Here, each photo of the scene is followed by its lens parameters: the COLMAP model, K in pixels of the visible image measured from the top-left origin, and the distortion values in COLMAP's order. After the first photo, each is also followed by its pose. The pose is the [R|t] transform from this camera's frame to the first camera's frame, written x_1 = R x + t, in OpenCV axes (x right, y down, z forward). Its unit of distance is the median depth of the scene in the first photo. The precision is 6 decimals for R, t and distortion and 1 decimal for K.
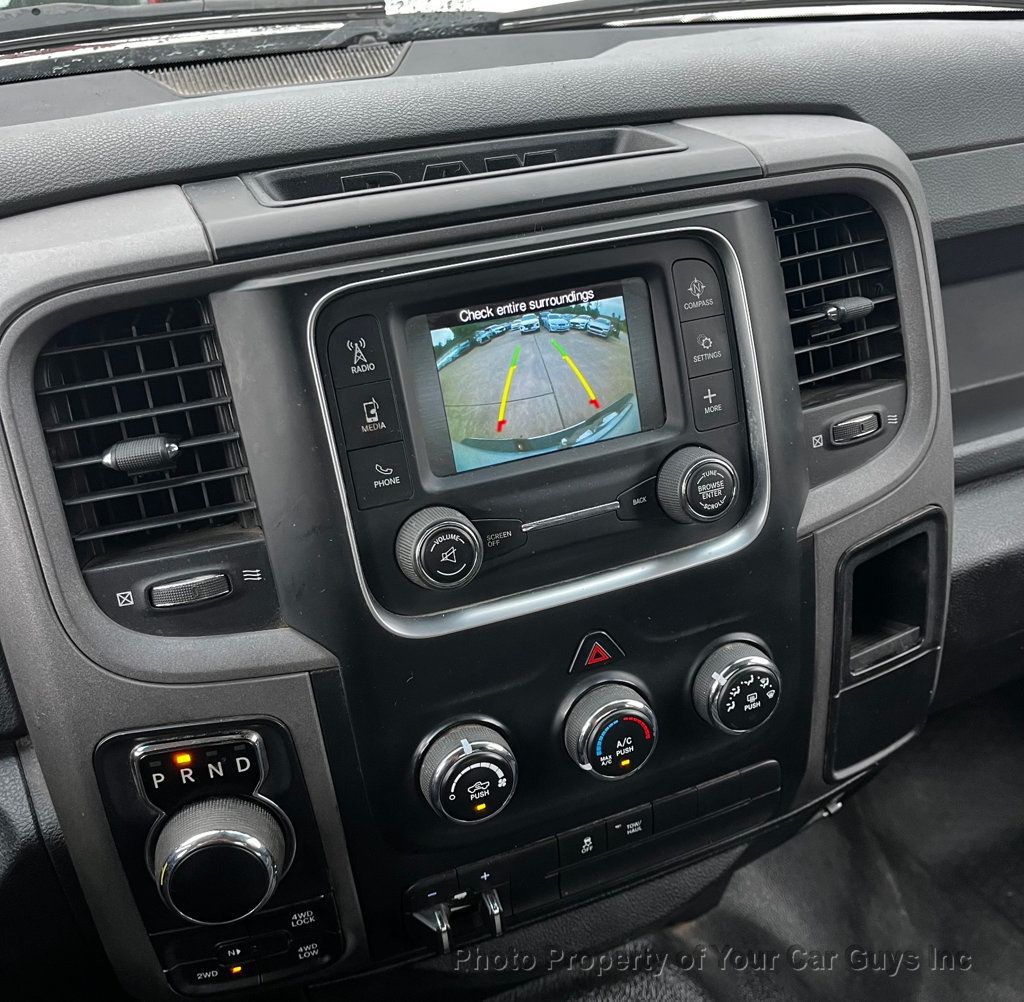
lens RADIAL K [[1073.2, 0, 514.6], [0, 1073.2, 501.9], [0, 0, 1]] dist [0.002947, 0.000000]
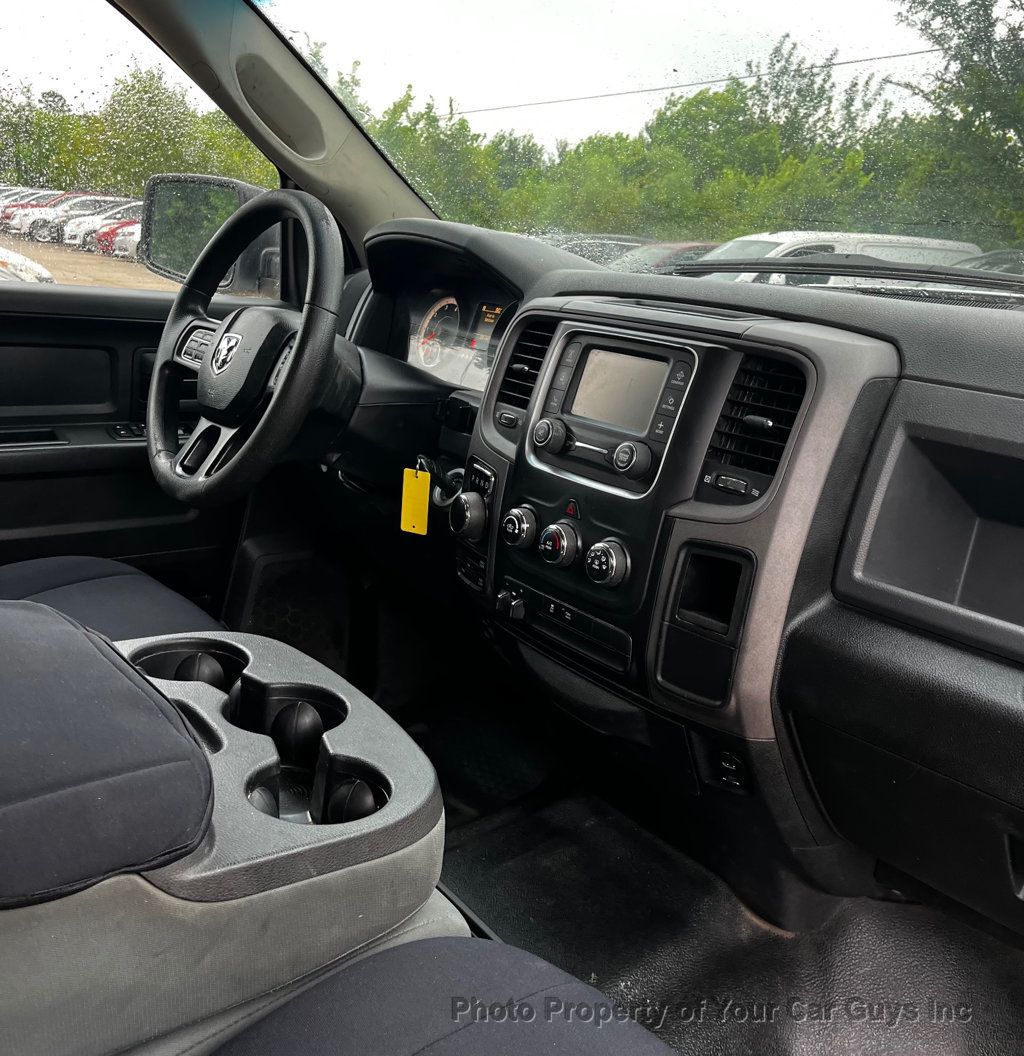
lens RADIAL K [[1020.6, 0, 512.1], [0, 1020.6, 532.1], [0, 0, 1]] dist [-0.018825, 0.000000]
pose [[0.266209, 0.344429, -0.900278, 1.945691], [-0.517836, 0.838860, 0.167809, -0.108657], [0.813006, 0.421524, 0.401670, 0.078770]]
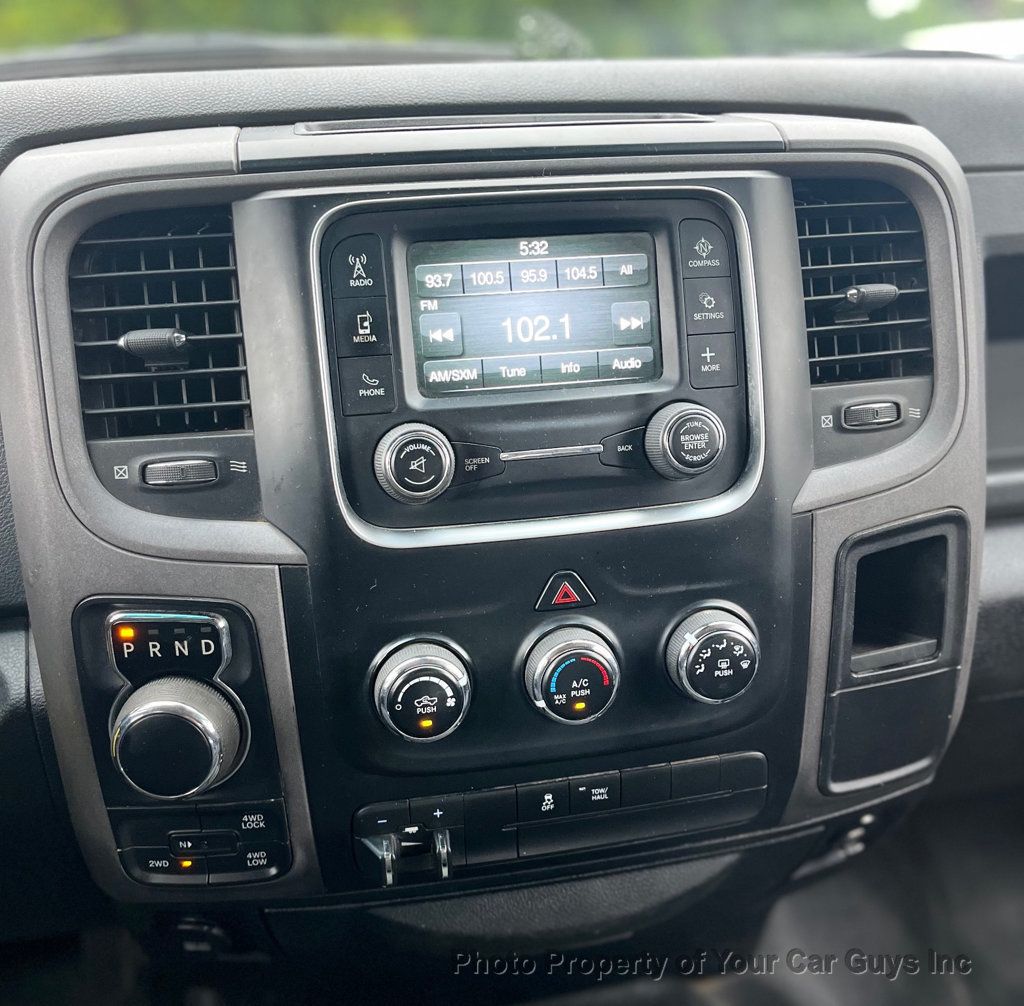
lens RADIAL K [[1073.2, 0, 518.6], [0, 1073.2, 504.8], [0, 0, 1]] dist [0.002947, 0.000000]
pose [[0.981935, 0.102502, -0.159050, 0.184315], [-0.118639, 0.988334, -0.095504, 0.160021], [0.147406, 0.112648, 0.982640, -0.000229]]
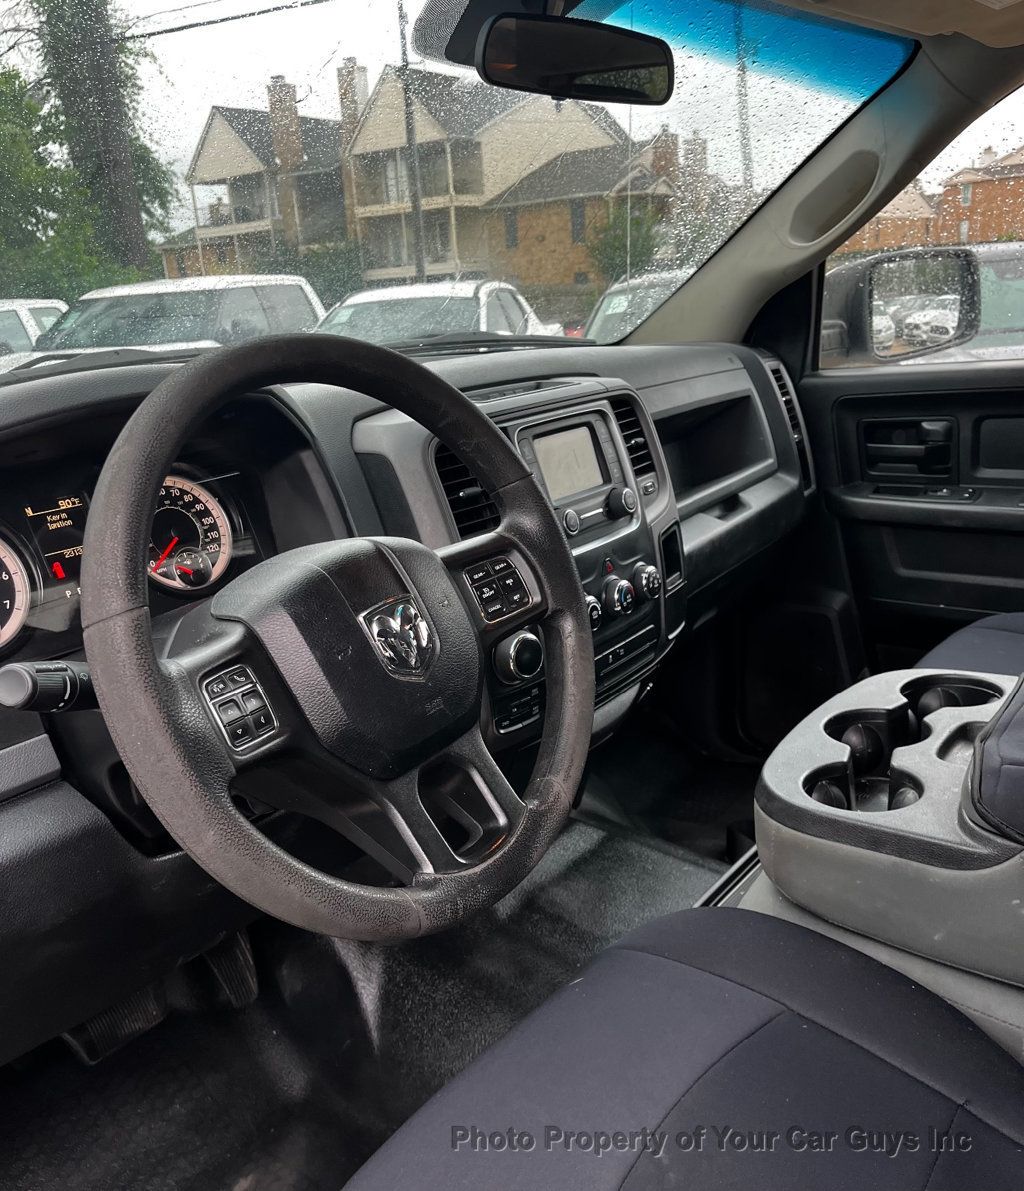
lens RADIAL K [[1160.9, 0, 514.7], [0, 1160.9, 607.5], [0, 0, 1]] dist [0.049295, 0.000000]
pose [[0.844008, -0.136886, 0.518567, -1.551600], [0.248537, 0.956623, -0.151993, 0.595652], [-0.475268, 0.257166, 0.841419, -1.186008]]
